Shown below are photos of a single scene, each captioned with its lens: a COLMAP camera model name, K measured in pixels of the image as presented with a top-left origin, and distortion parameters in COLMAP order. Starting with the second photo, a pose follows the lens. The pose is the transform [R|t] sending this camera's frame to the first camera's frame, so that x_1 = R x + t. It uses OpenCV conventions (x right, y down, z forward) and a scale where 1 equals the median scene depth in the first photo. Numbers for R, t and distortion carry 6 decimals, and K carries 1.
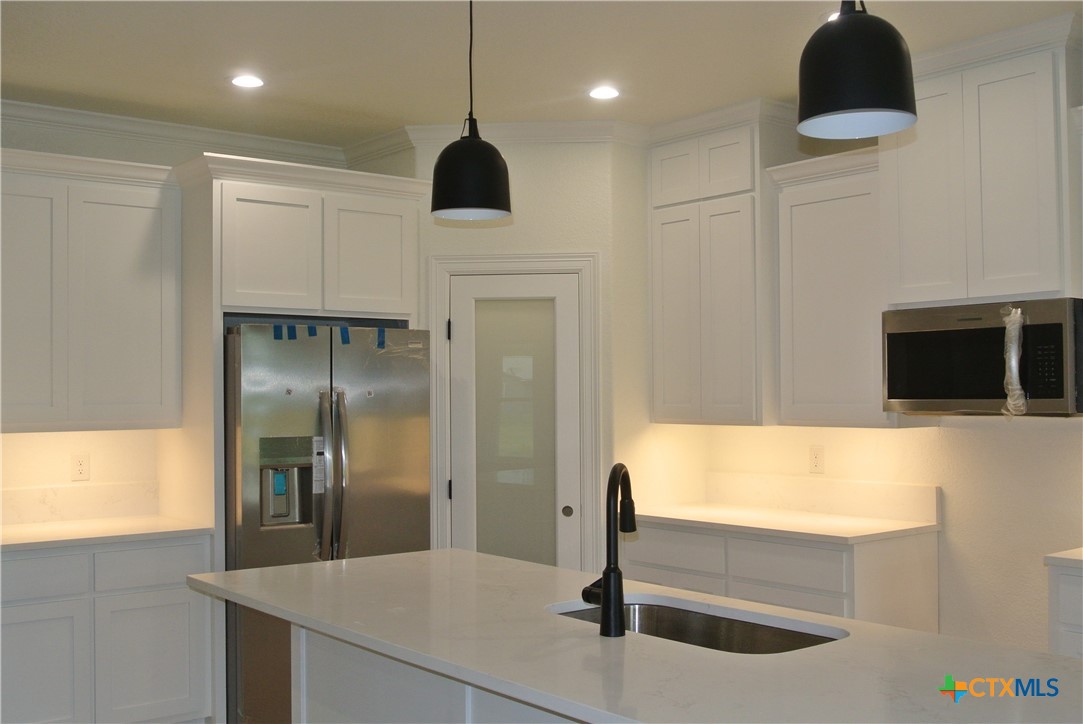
lens RADIAL K [[1144.6, 0, 541.5], [0, 1144.6, 362.0], [0, 0, 1]] dist [-0.038931, -0.012760]
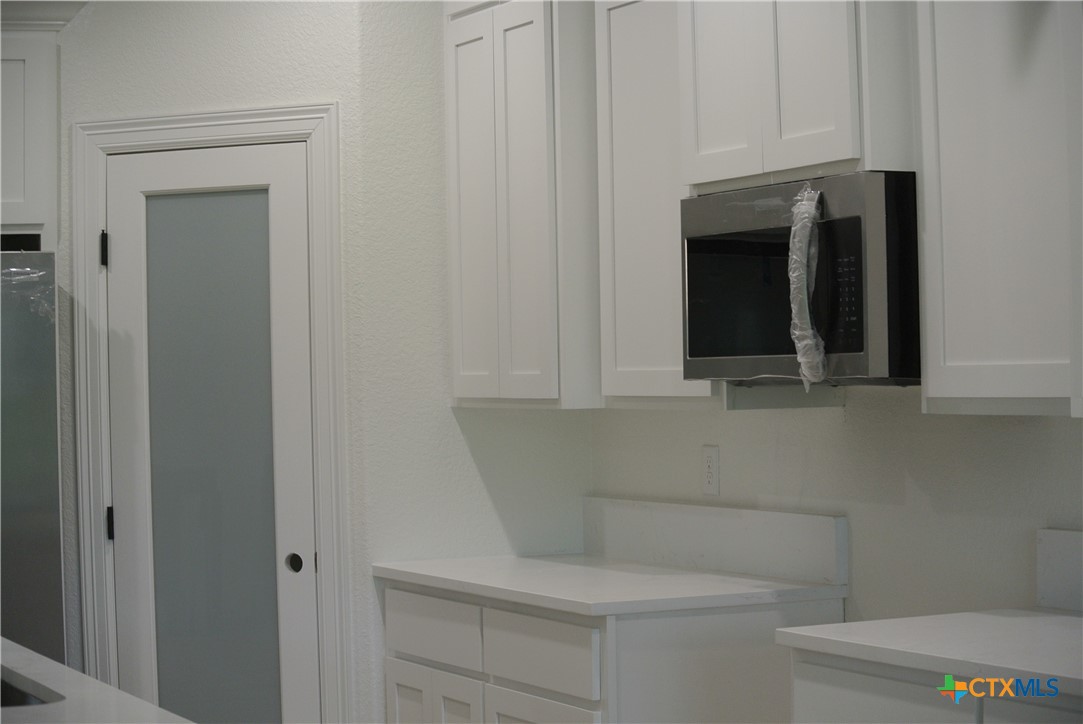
lens RADIAL K [[2521.1, 0, 541.5], [0, 2521.1, 362.0], [0, 0, 1]] dist [-0.408128, -0.102175]
pose [[0.967801, -0.015203, -0.251259, 0.500663], [0.022603, 0.999391, 0.026593, 0.000689], [0.250701, -0.031416, 0.967555, -0.183139]]
